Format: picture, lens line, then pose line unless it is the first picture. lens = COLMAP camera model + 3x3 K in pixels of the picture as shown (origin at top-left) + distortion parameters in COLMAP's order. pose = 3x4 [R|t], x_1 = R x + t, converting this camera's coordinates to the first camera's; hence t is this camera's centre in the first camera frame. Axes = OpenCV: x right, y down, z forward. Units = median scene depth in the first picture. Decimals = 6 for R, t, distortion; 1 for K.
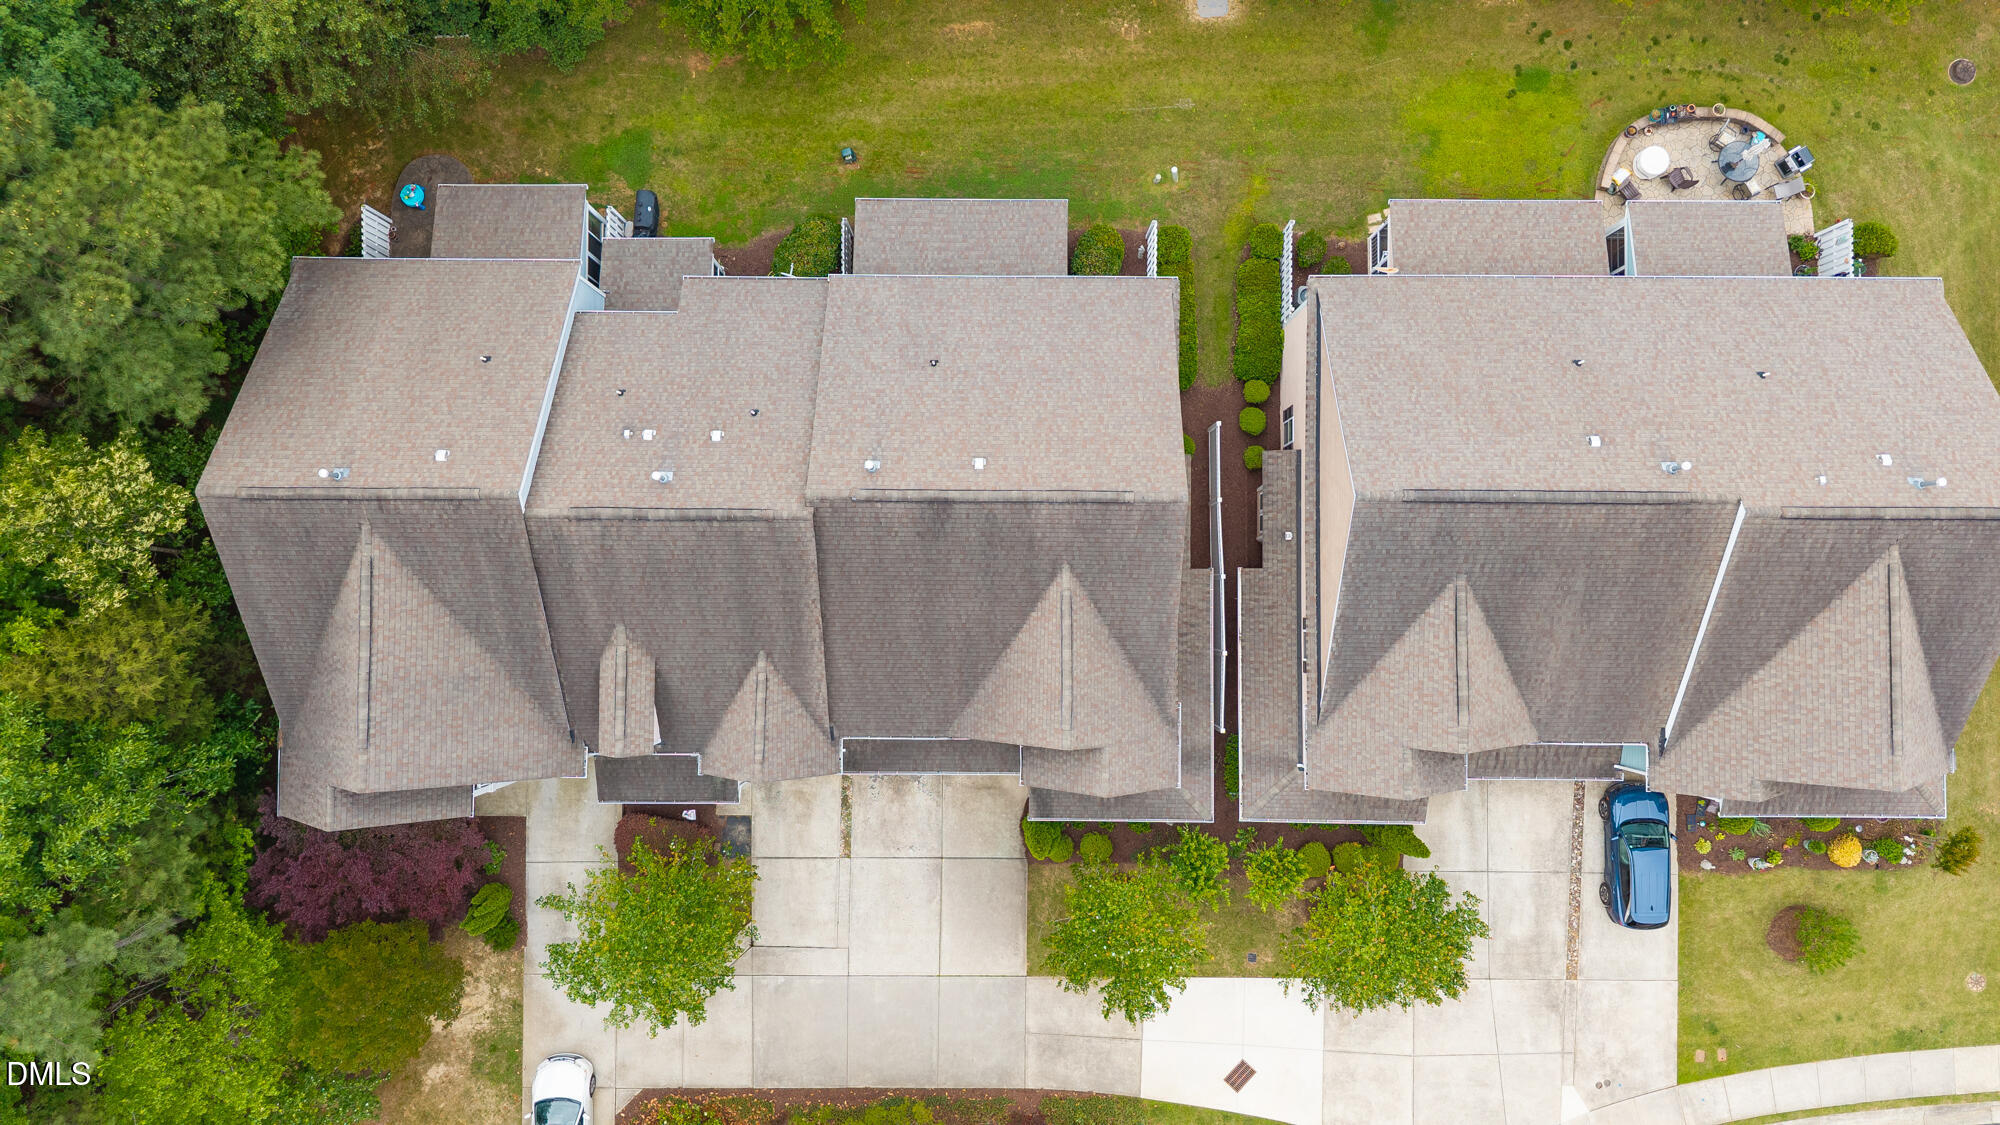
lens RADIAL K [[1330.2, 0, 990.9], [0, 1330.2, 581.8], [0, 0, 1]] dist [0.019800, -0.032333]
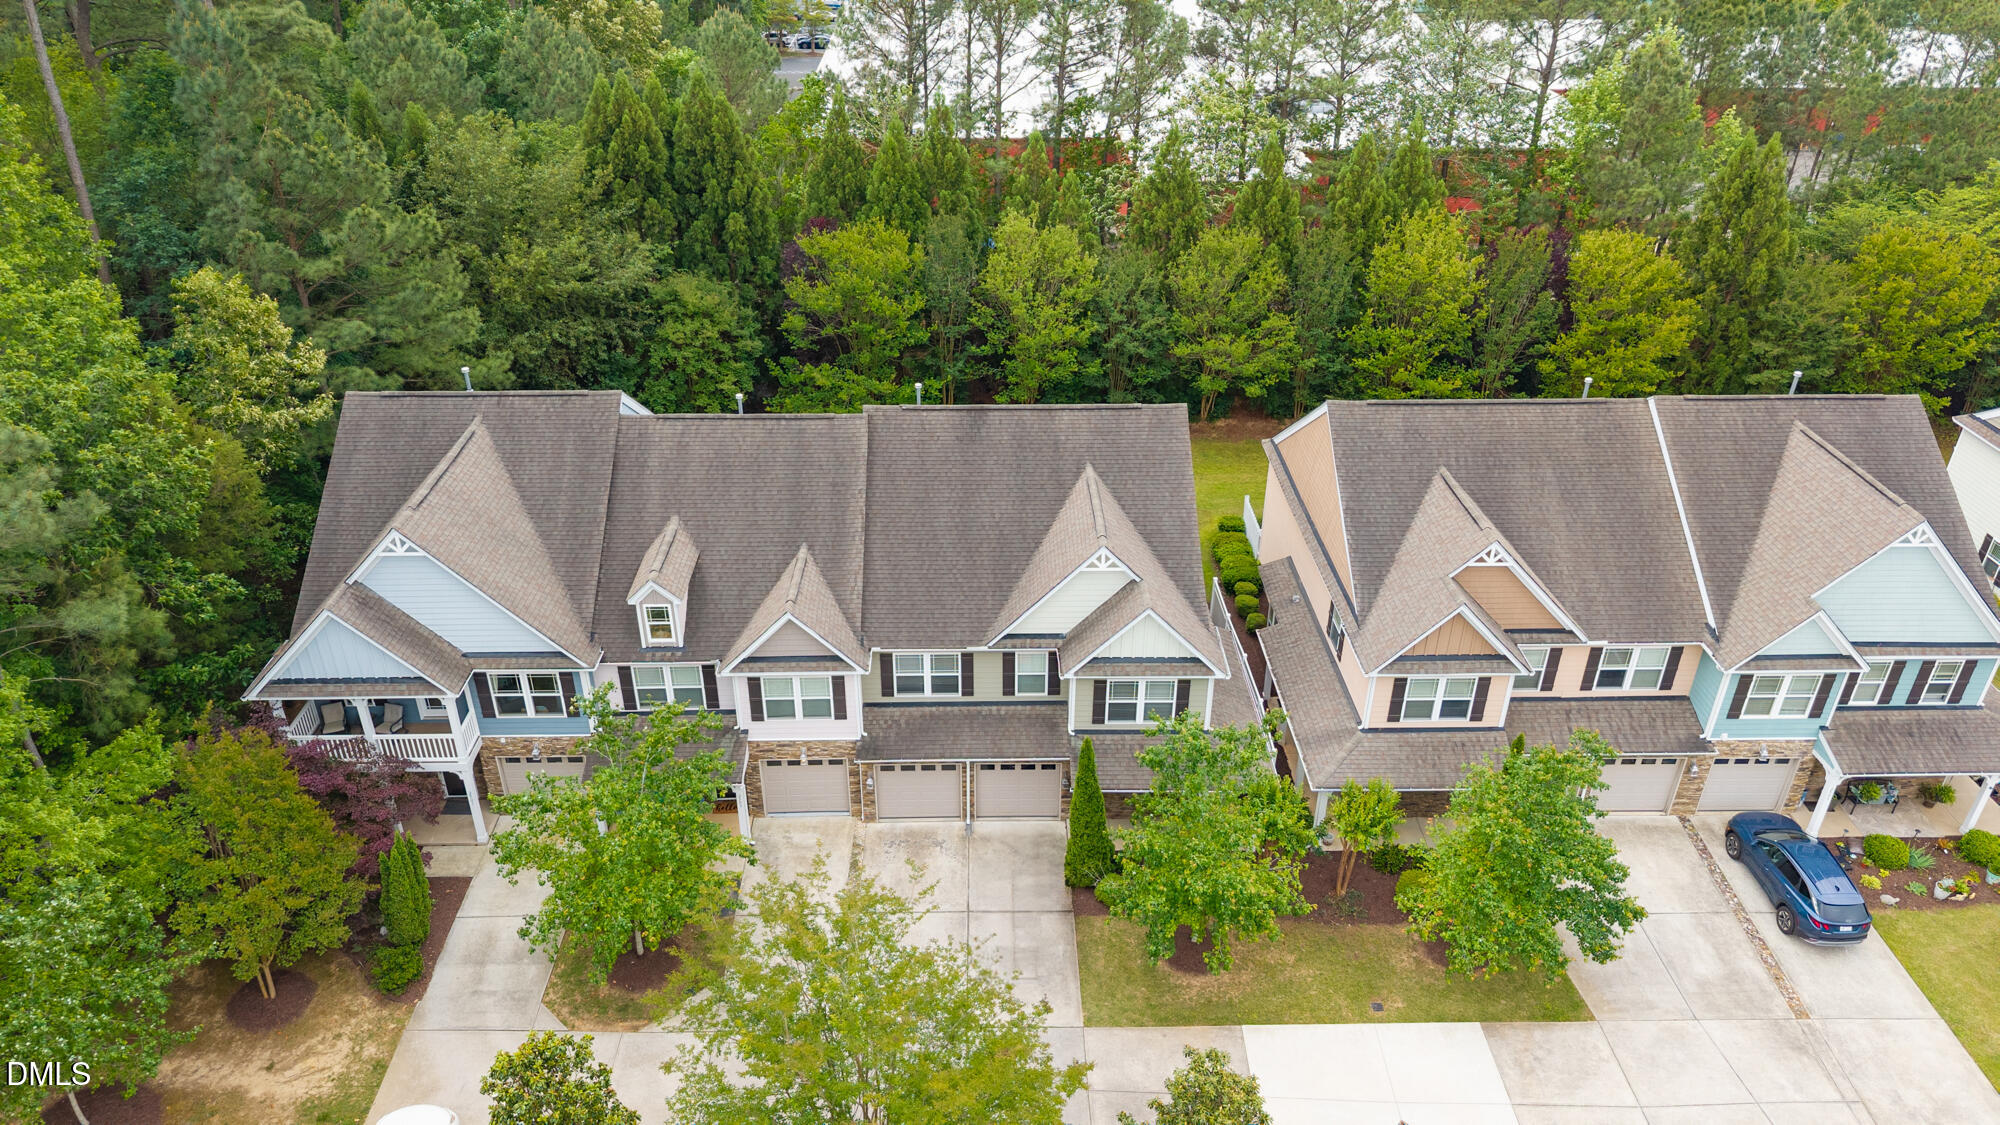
lens RADIAL K [[1330.2, 0, 990.9], [0, 1330.2, 581.8], [0, 0, 1]] dist [0.019800, -0.032333]
pose [[0.999788, -0.002293, 0.020476, -0.039714], [0.018567, 0.531142, -0.847079, 0.797646], [-0.008933, 0.847279, 0.531072, 0.394166]]
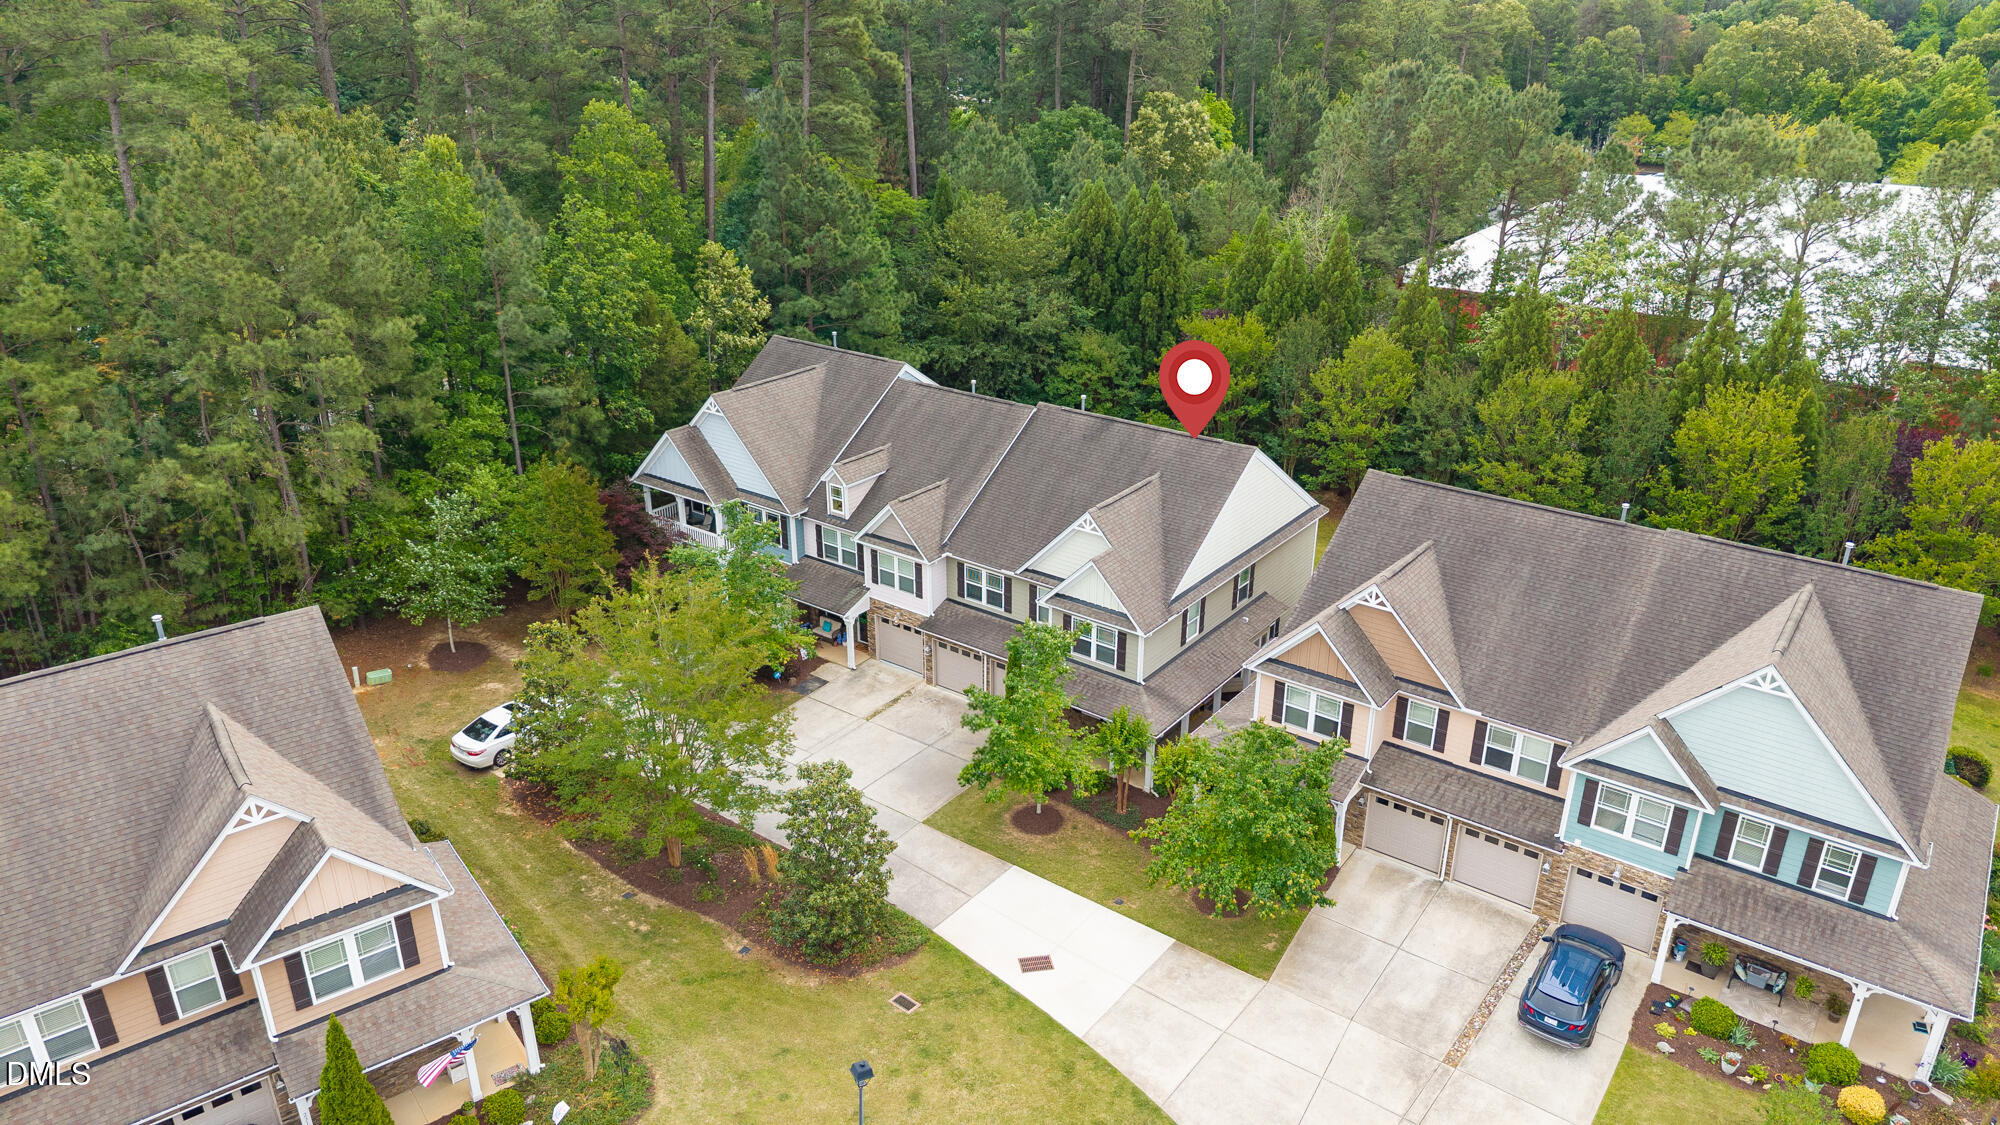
lens RADIAL K [[1330.2, 0, 990.9], [0, 1330.2, 581.8], [0, 0, 1]] dist [0.019800, -0.032333]
pose [[0.796217, 0.253024, -0.549562, 0.581606], [-0.604991, 0.340422, -0.719790, 0.935573], [0.004959, 0.905589, 0.424127, 0.403095]]
